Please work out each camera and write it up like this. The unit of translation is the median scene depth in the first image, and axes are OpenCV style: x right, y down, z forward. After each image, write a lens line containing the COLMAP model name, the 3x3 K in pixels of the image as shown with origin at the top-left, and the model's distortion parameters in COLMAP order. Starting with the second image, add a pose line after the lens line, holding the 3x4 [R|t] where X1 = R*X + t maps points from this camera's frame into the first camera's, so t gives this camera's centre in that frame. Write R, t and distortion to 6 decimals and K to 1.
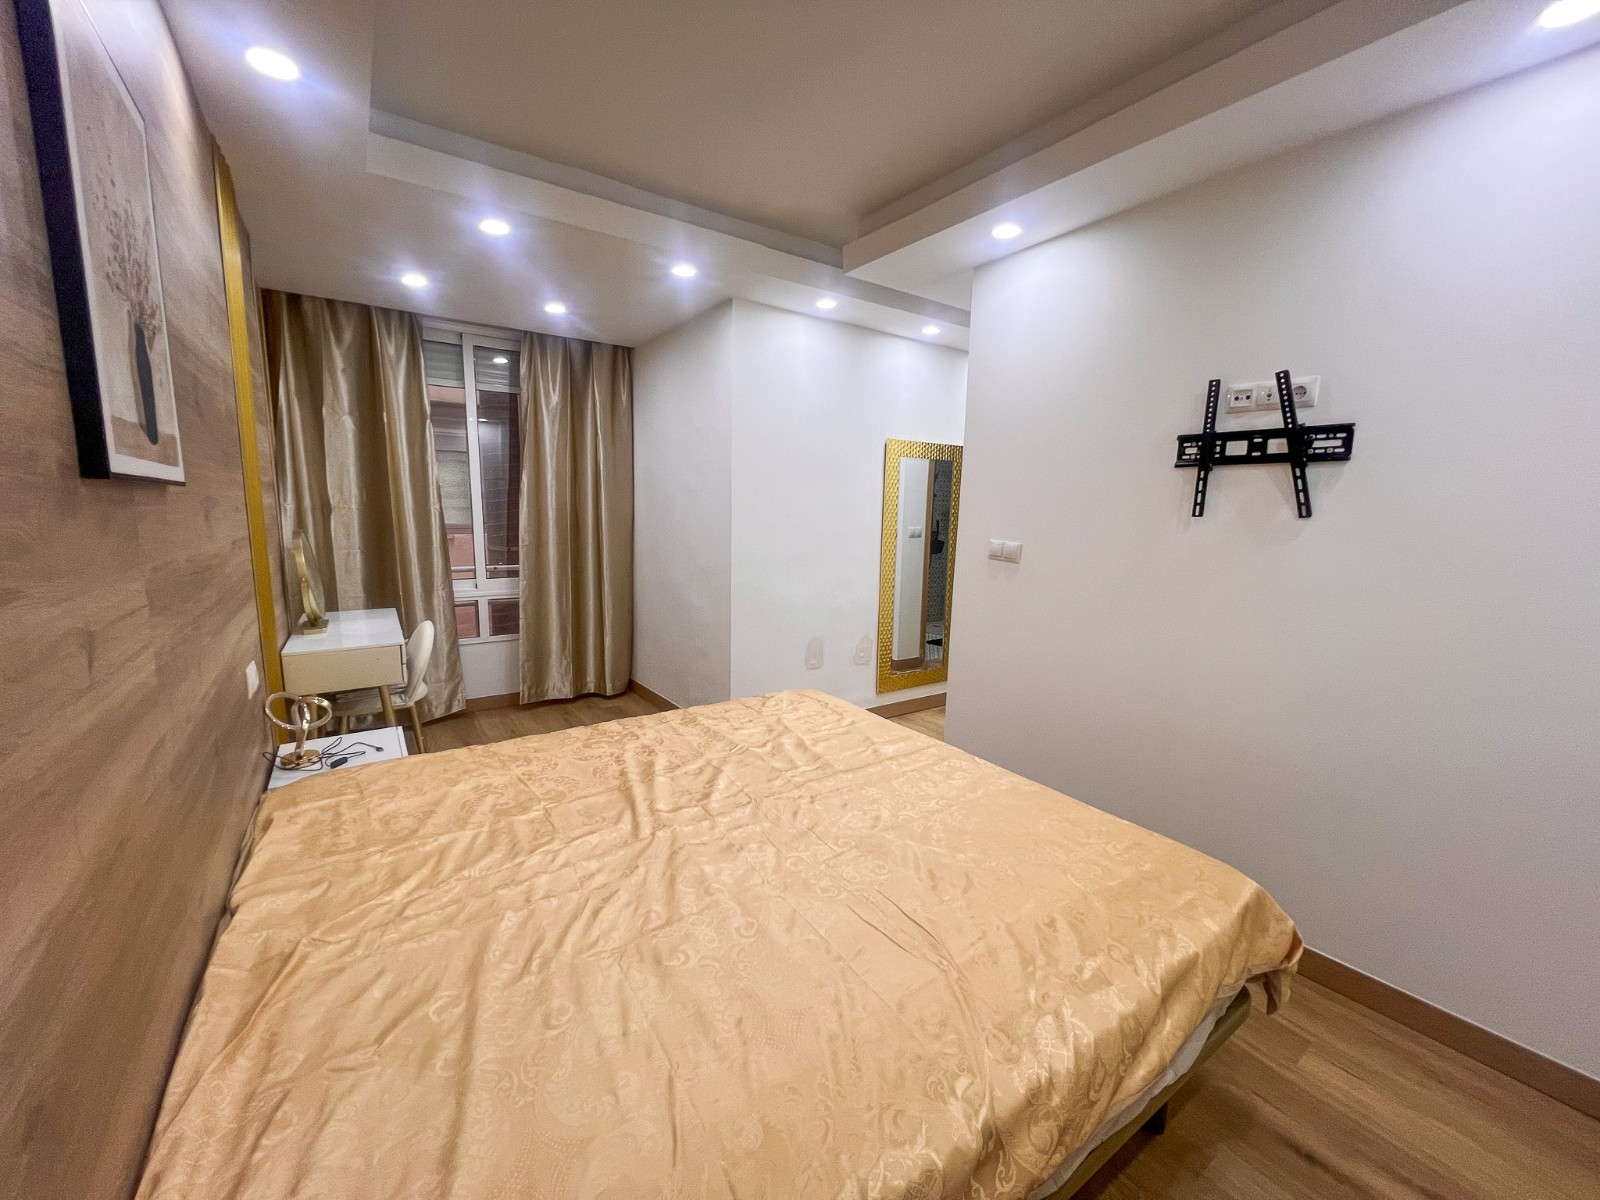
lens RADIAL K [[629.7, 0, 800.0], [0, 629.7, 600.0], [0, 0, 1]] dist [-0.000002, 0.000003]
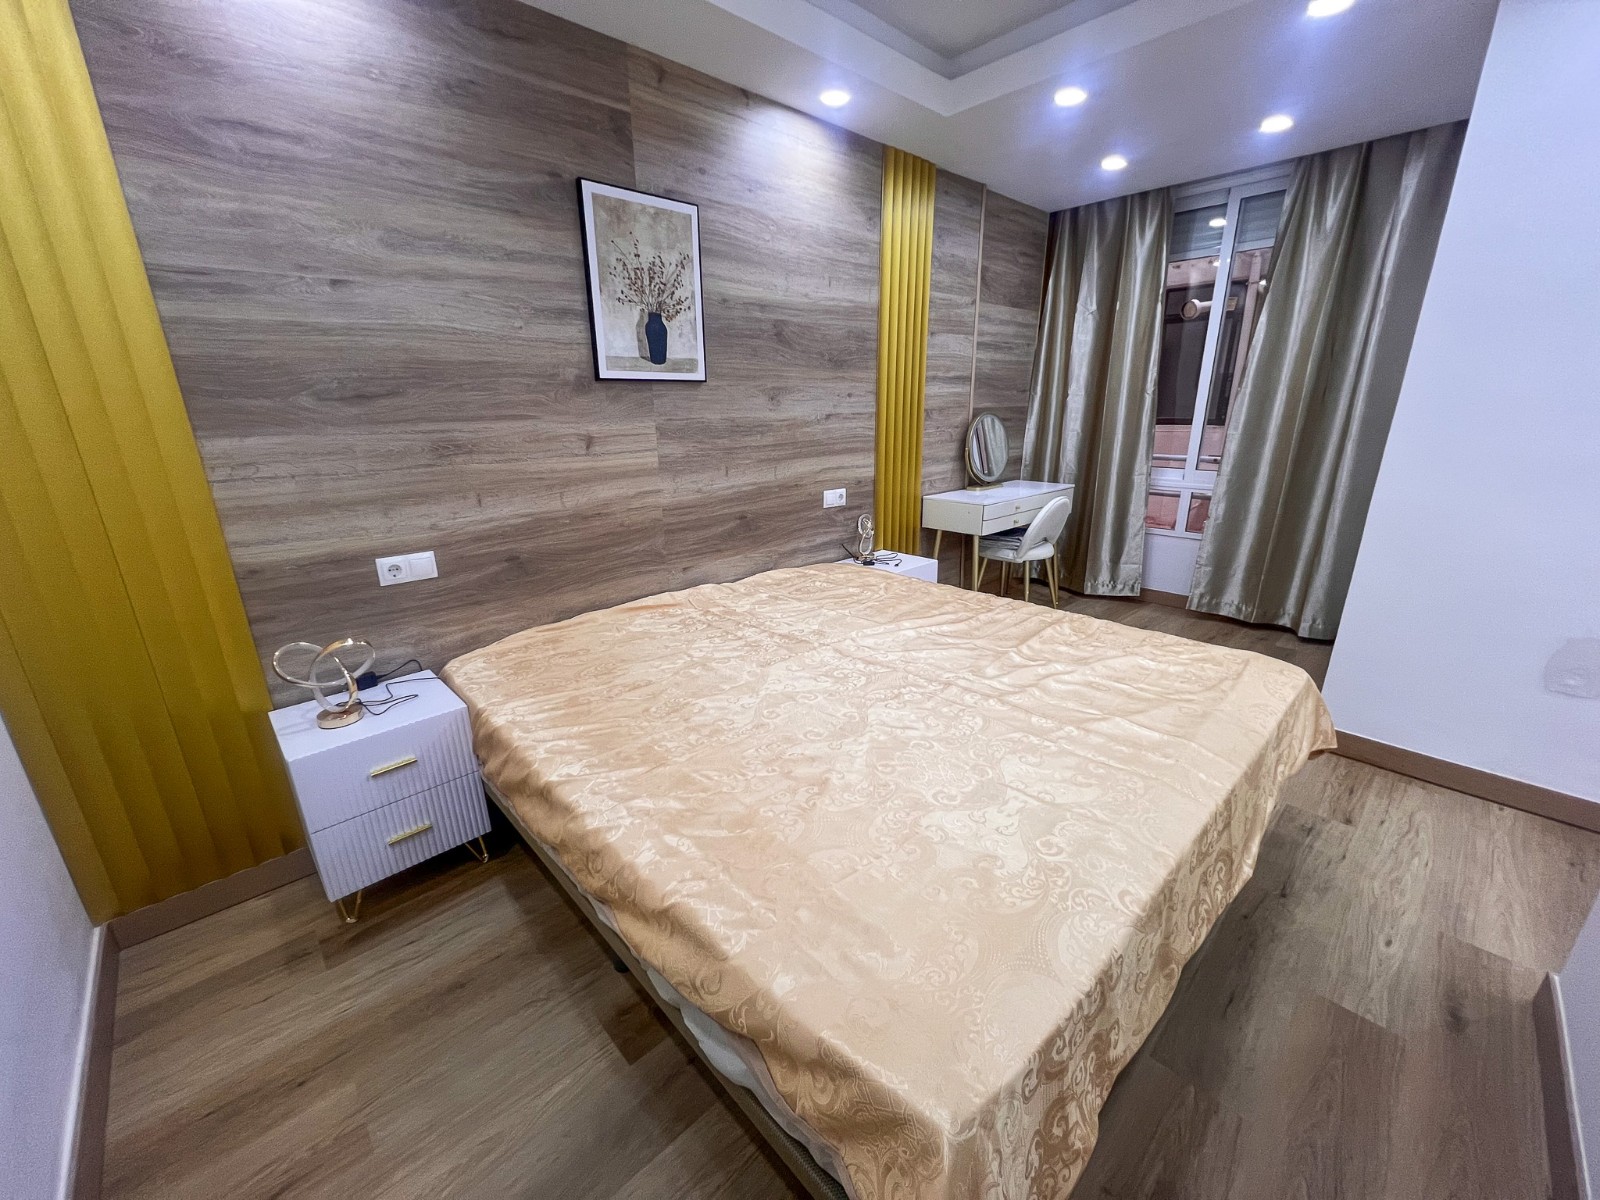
lens RADIAL K [[637.5, 0, 800.0], [0, 637.5, 600.0], [0, 0, 1]] dist [0.000265, 0.000016]
pose [[0.151795, 0.273253, -0.949890, 0.661734], [-0.124881, 0.958627, 0.255810, -0.031953], [0.980491, 0.079792, 0.179639, 0.480130]]
